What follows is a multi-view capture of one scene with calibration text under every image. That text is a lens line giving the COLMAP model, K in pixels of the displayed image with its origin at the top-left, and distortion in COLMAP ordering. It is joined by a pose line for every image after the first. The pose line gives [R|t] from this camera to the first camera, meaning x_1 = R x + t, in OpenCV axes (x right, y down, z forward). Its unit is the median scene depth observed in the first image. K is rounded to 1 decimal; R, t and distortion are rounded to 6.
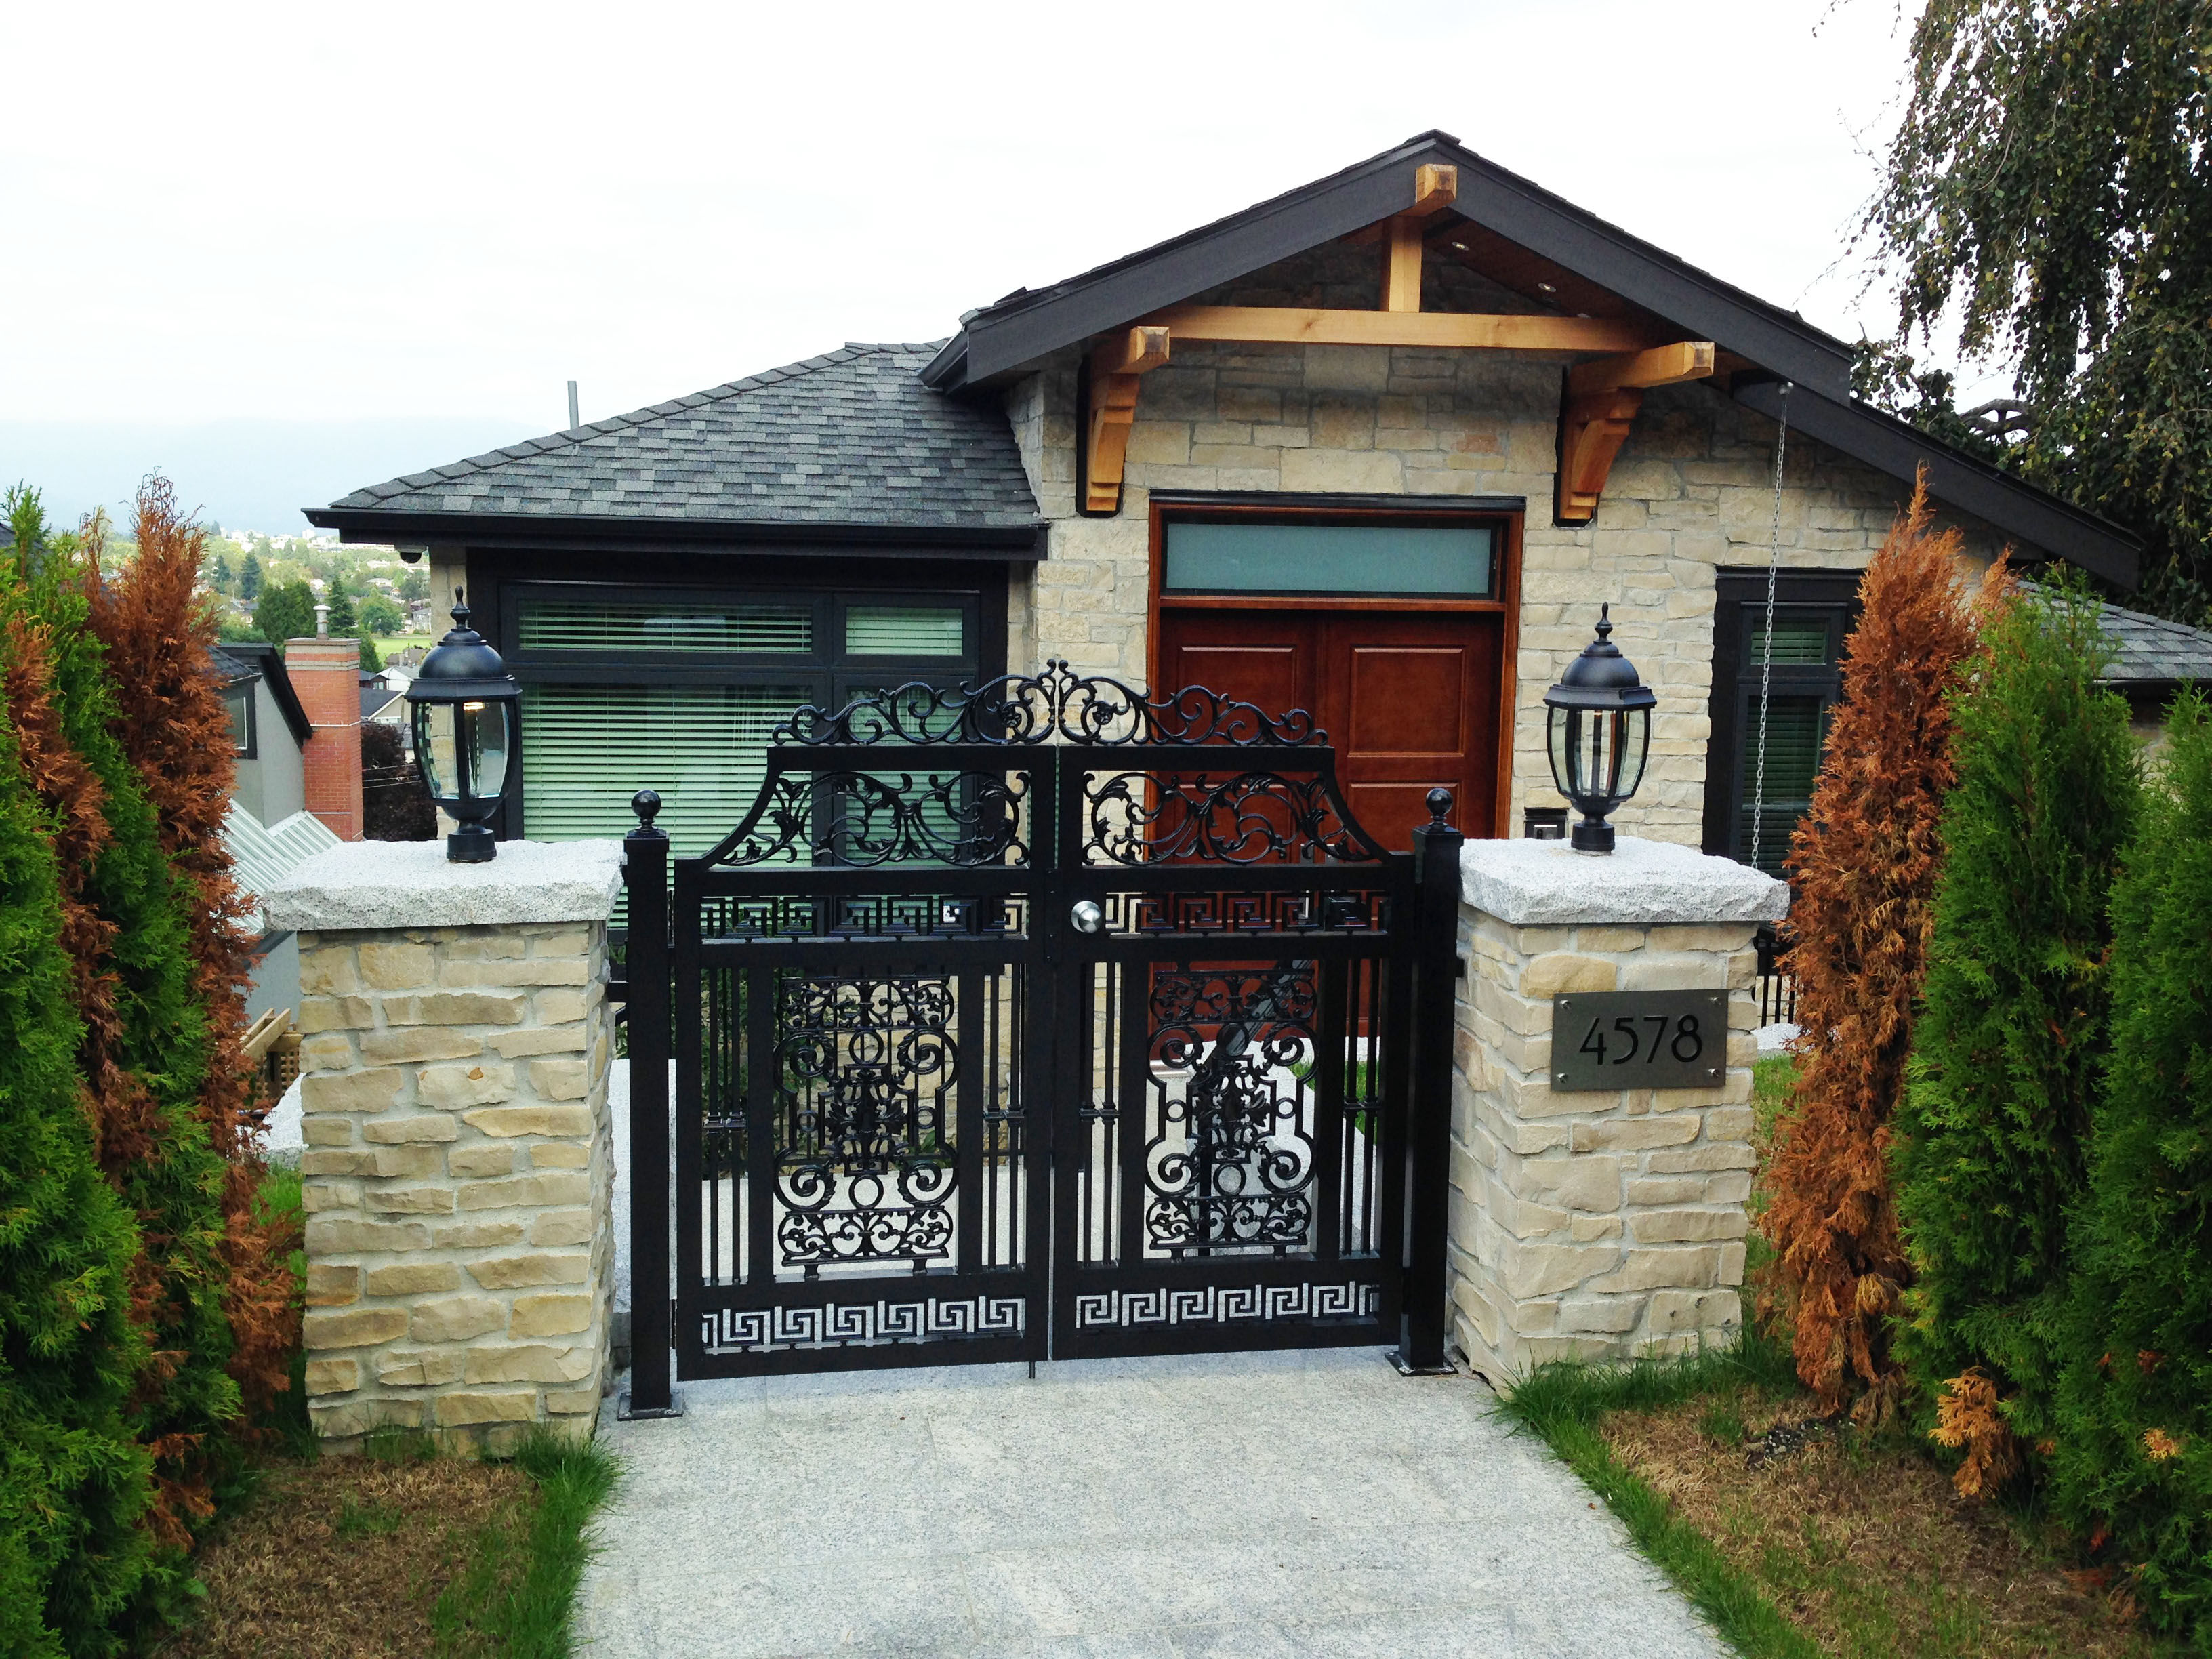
lens RADIAL K [[2030.3, 0, 1106.0], [0, 2030.3, 829.5], [0, 0, 1]] dist [0.143505, -0.253092]
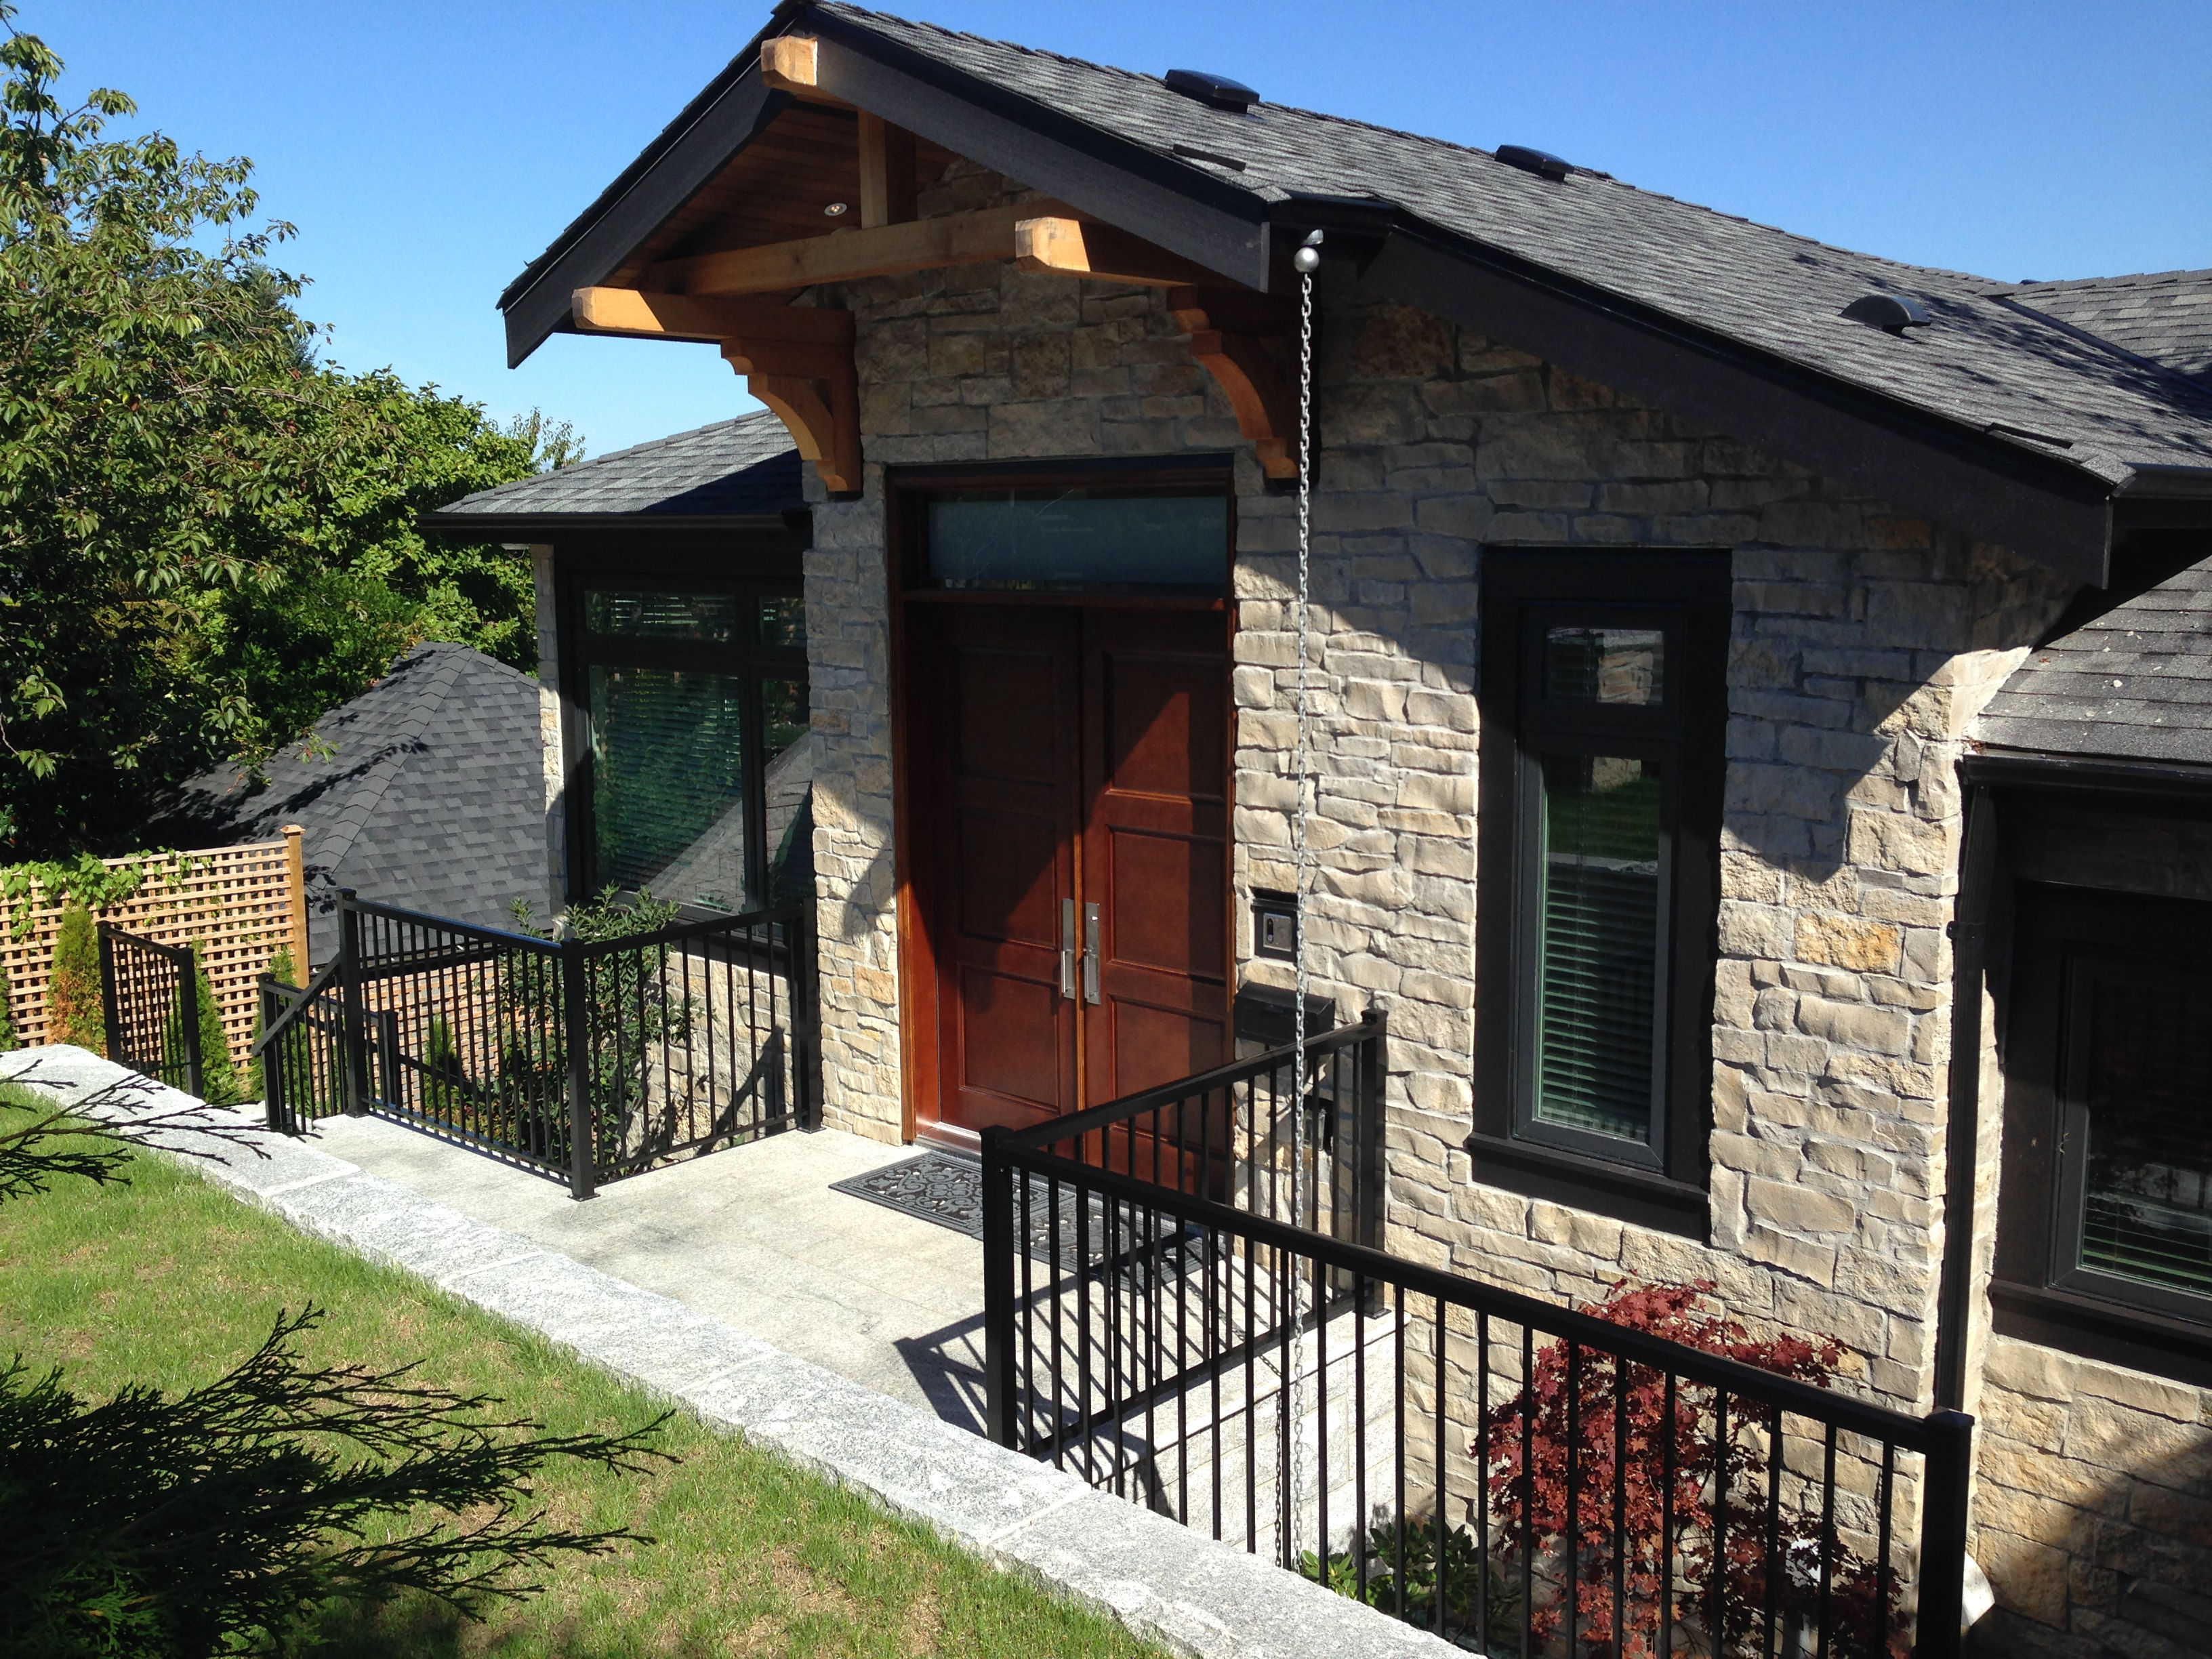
lens RADIAL K [[2030.3, 0, 1106.0], [0, 2030.3, 829.5], [0, 0, 1]] dist [0.143505, -0.253092]
pose [[0.592009, 0.101647, -0.799496, 0.775562], [-0.081377, 0.994484, 0.066179, -0.077041], [0.801812, 0.025882, 0.597015, 0.559960]]
